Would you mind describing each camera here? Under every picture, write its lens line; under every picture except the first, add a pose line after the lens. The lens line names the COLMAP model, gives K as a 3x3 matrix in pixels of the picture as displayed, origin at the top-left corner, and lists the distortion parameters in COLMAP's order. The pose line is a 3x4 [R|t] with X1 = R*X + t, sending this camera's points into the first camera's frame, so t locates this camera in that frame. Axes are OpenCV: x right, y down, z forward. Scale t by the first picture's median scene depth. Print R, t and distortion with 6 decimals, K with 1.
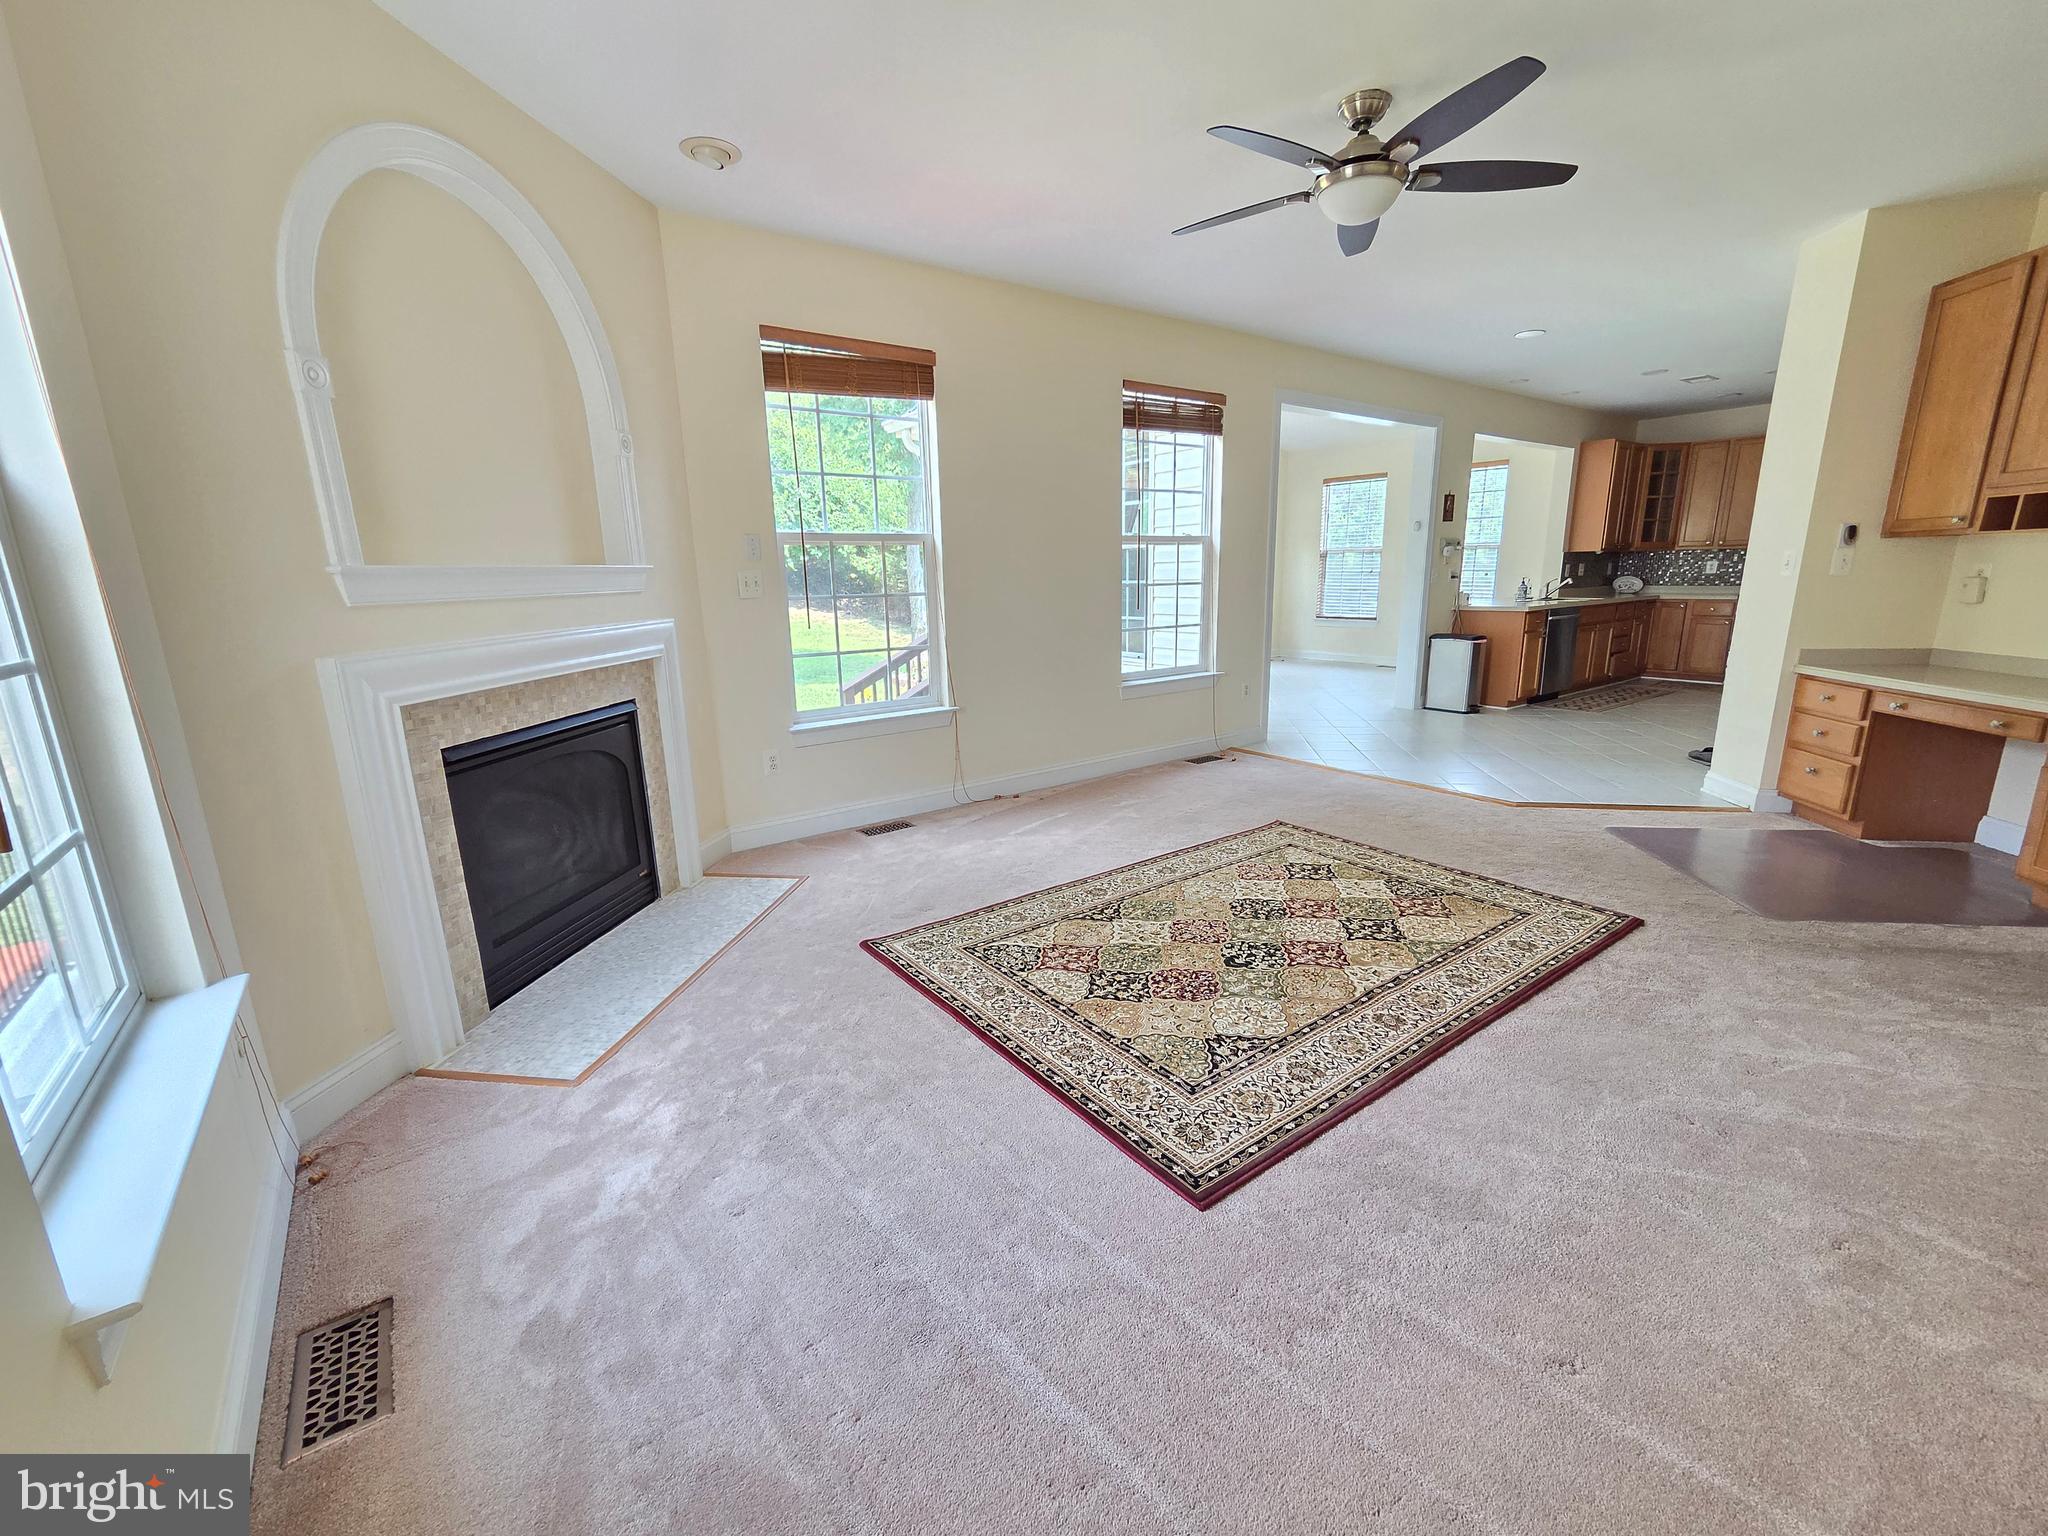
lens RADIAL K [[848.3, 0, 1024.1], [0, 848.3, 774.6], [0, 0, 1]] dist [-0.001891, -0.001178]
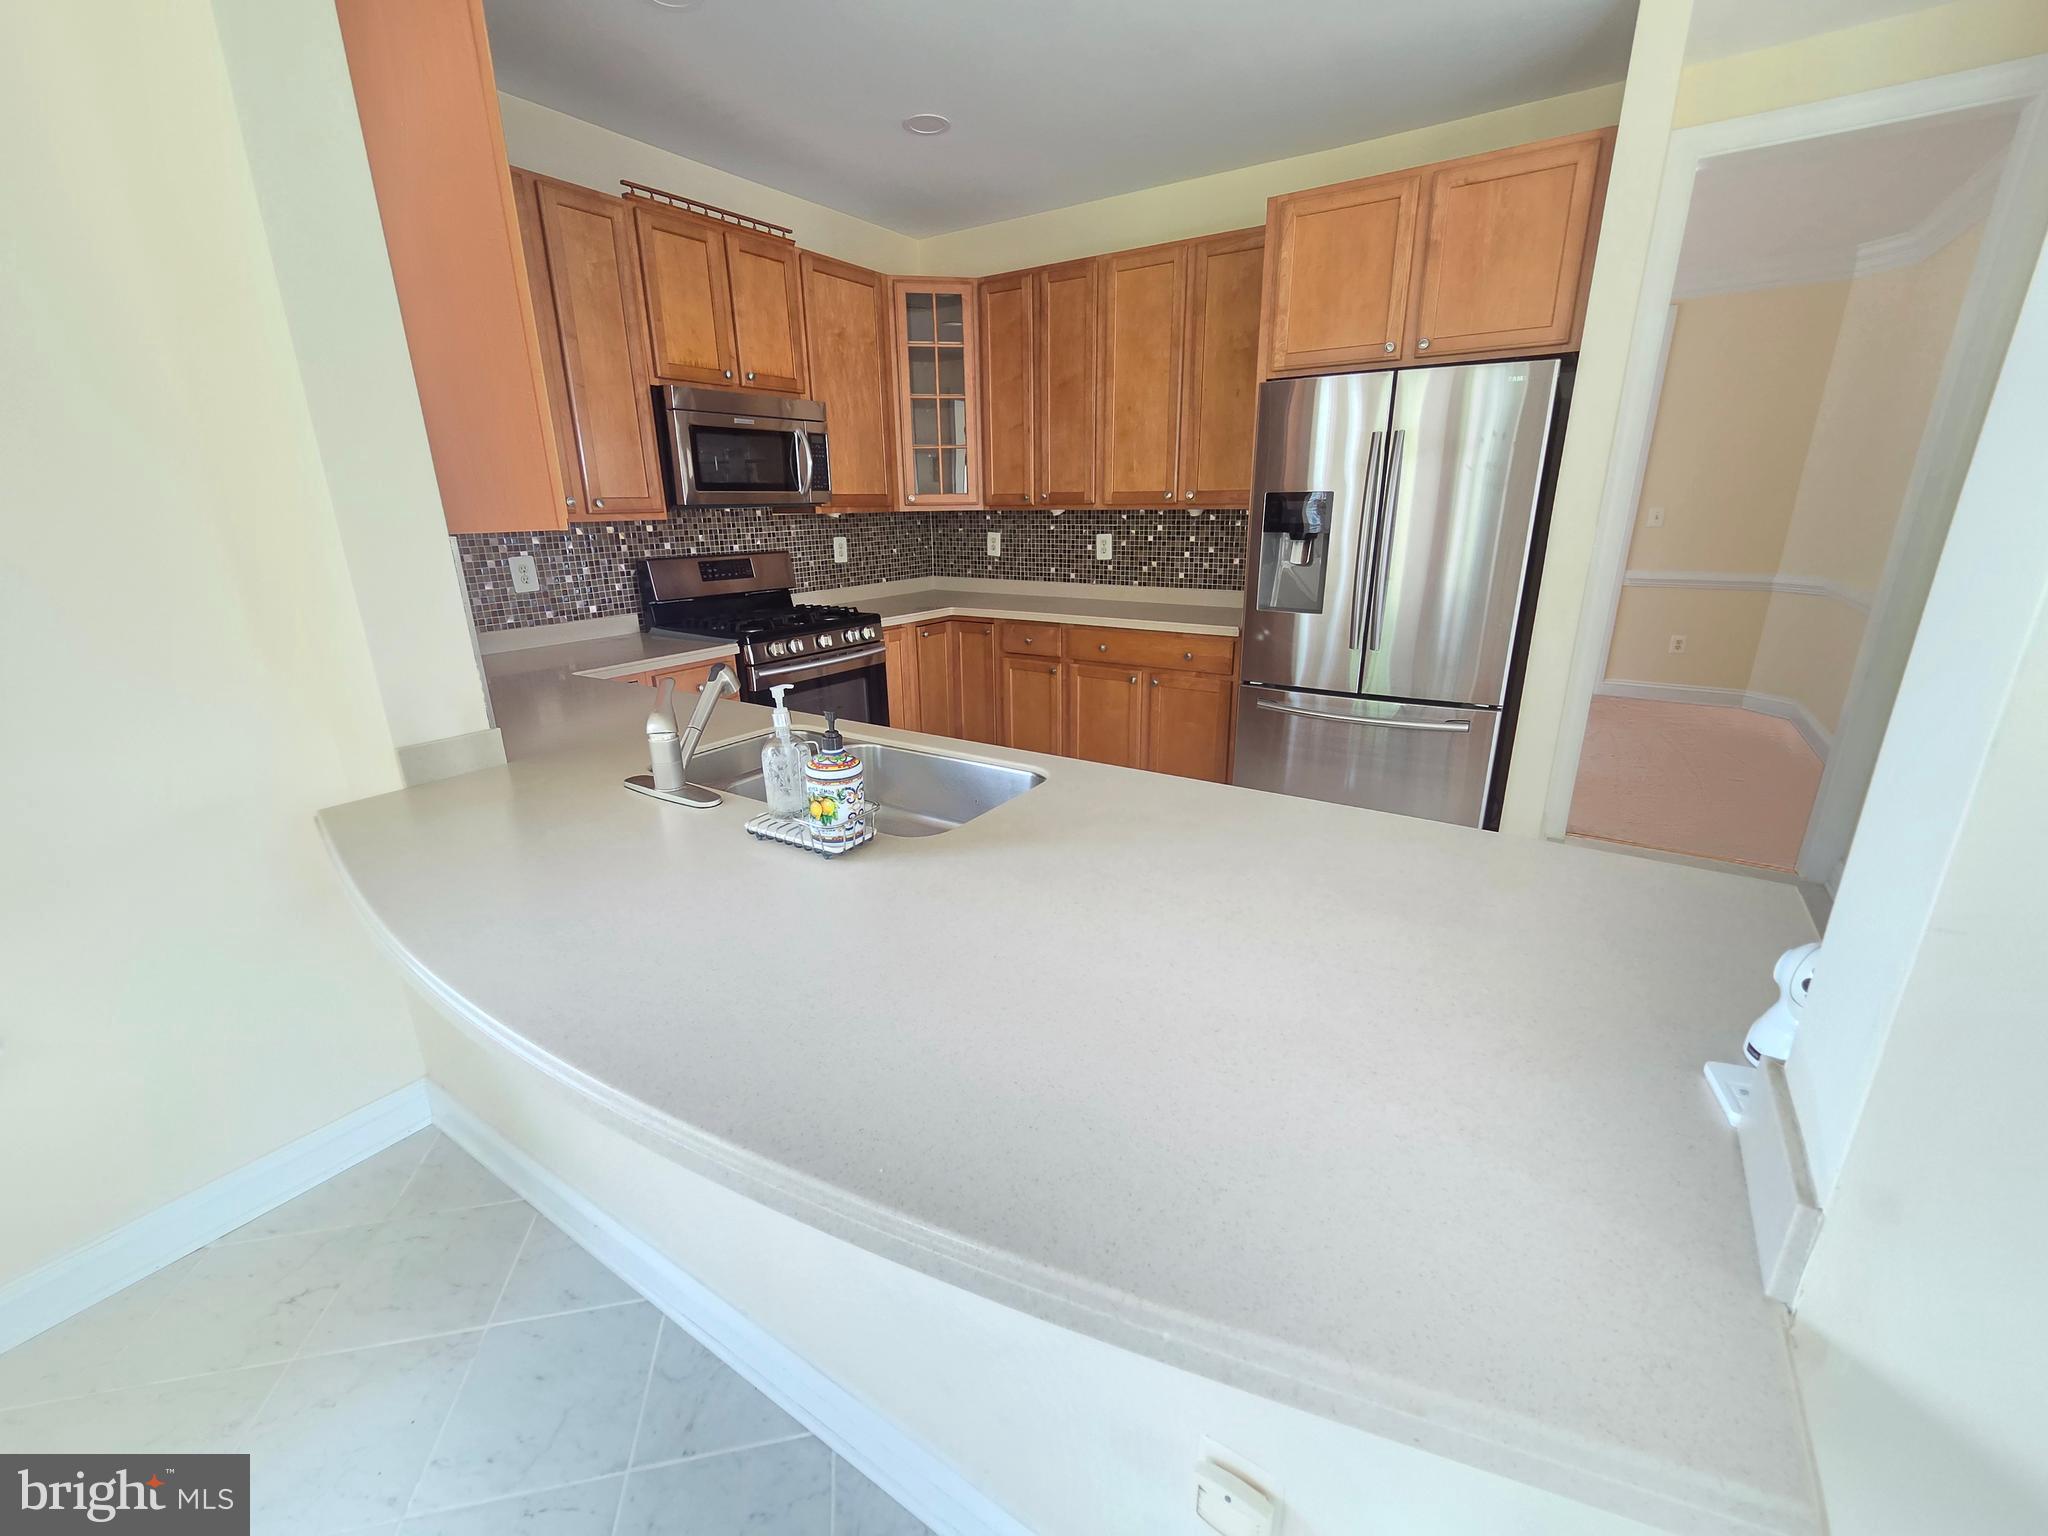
lens RADIAL K [[848.3, 0, 1020.5], [0, 848.3, 776.3], [0, 0, 1]] dist [-0.001891, -0.001178]
pose [[-0.344387, -0.265670, 0.900454, 0.414023], [0.240541, 0.902141, 0.358165, -0.253975], [-0.907489, 0.339944, -0.246781, 0.958491]]
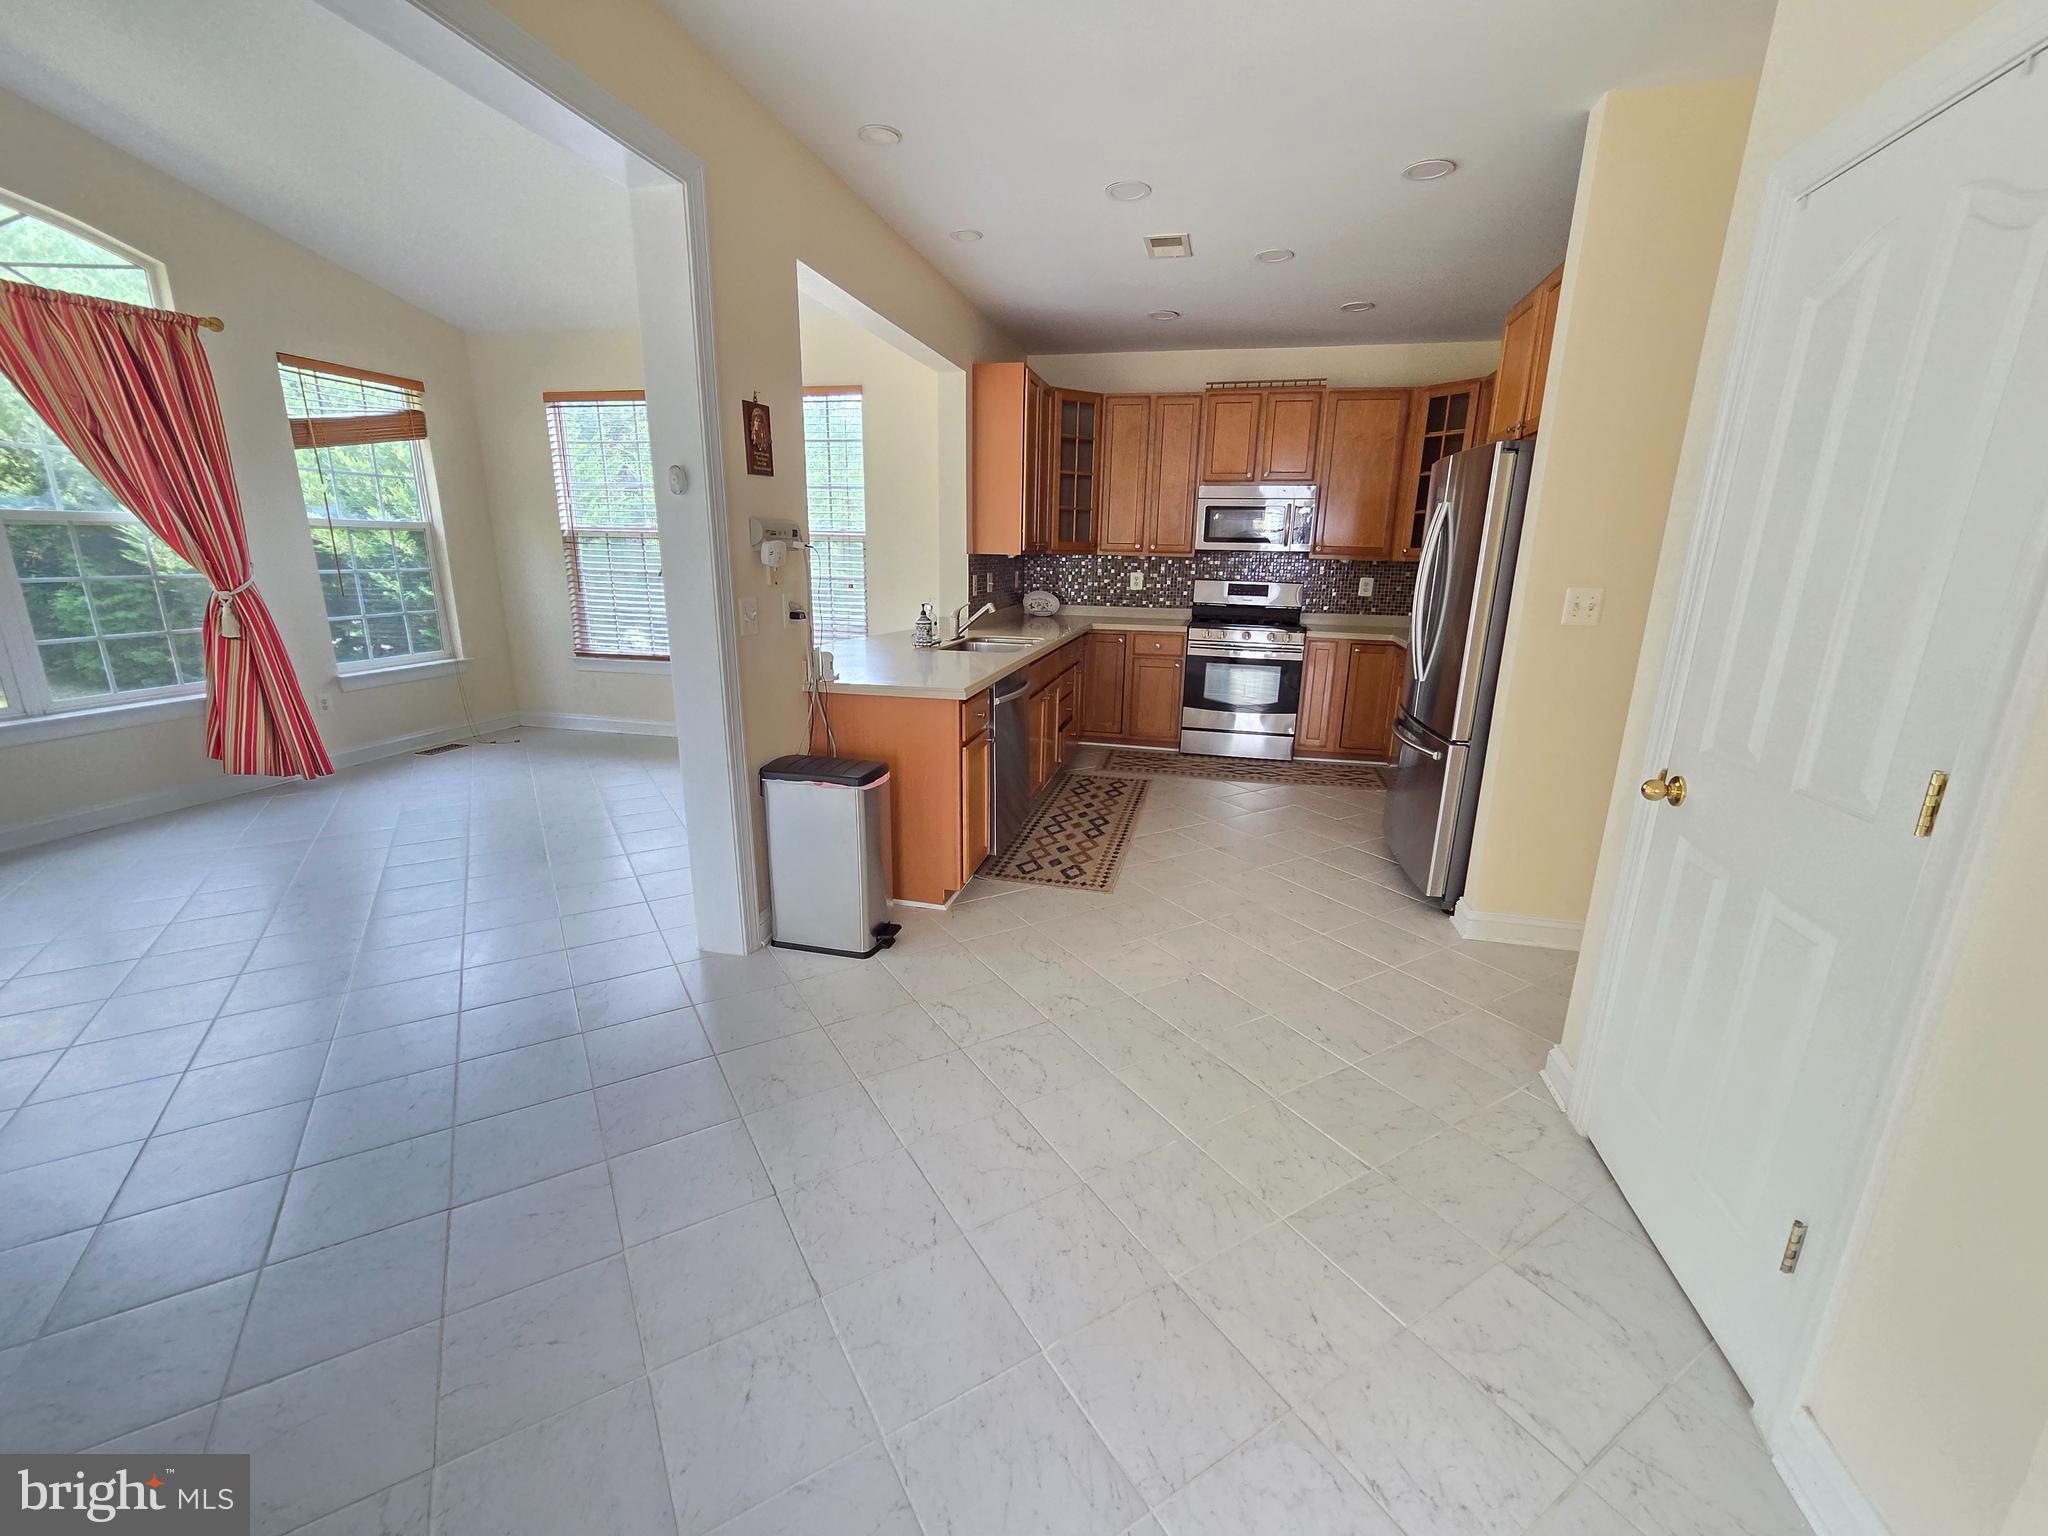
lens RADIAL K [[848.3, 0, 1029.2], [0, 848.3, 772.9], [0, 0, 1]] dist [-0.001891, -0.001178]
pose [[0.758120, -0.134517, 0.638090, 0.278475], [0.119295, 0.990589, 0.067092, -0.149144], [-0.641110, 0.025257, 0.767033, 0.534267]]
